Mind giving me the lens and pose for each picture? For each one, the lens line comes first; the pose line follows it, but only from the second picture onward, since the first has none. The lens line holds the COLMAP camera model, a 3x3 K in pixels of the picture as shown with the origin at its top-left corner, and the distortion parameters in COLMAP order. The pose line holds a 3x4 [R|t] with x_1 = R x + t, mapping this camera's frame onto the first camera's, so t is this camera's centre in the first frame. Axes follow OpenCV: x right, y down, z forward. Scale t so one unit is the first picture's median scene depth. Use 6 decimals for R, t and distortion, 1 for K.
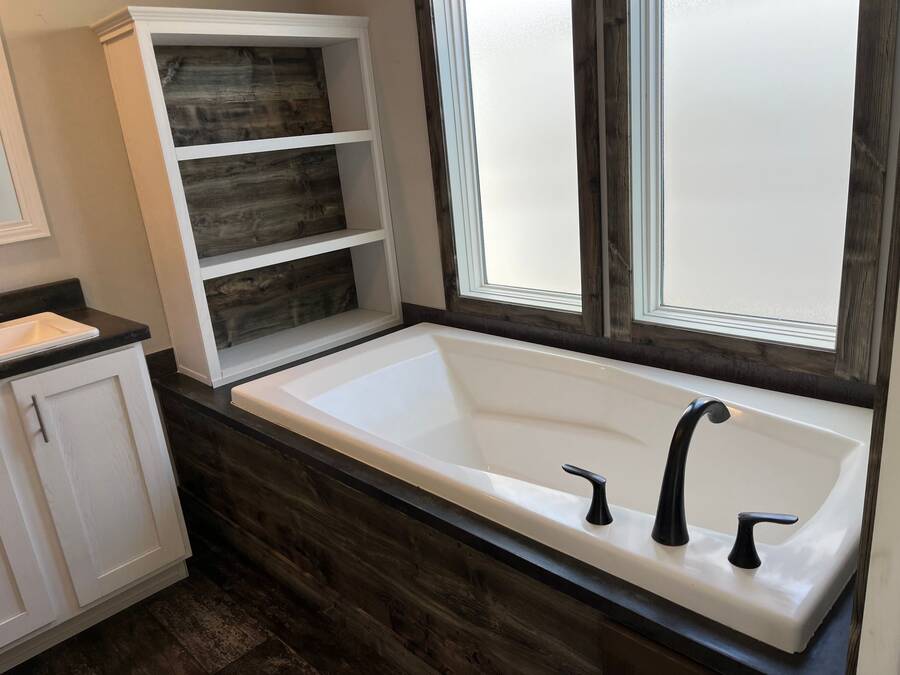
lens RADIAL K [[684.0, 0, 450.1], [0, 684.0, 342.4], [0, 0, 1]] dist [0.024944, -0.031416]
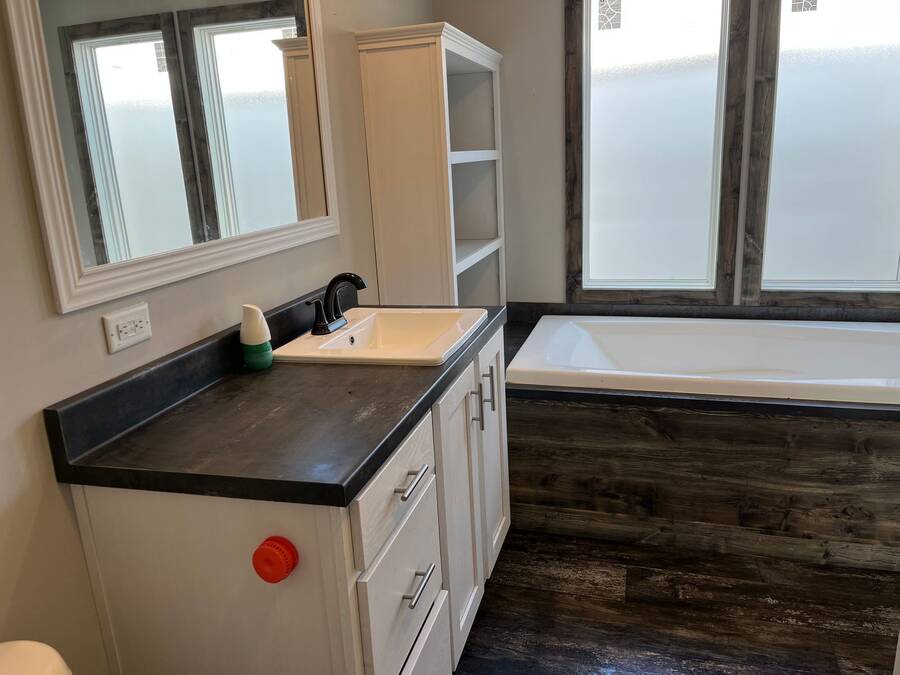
lens RADIAL K [[684.0, 0, 447.1], [0, 684.0, 333.8], [0, 0, 1]] dist [0.024944, -0.031416]
pose [[0.882514, -0.071662, 0.464794, -0.969322], [0.111475, 0.992032, -0.058708, 0.068733], [-0.456883, 0.103624, 0.883470, 0.073590]]
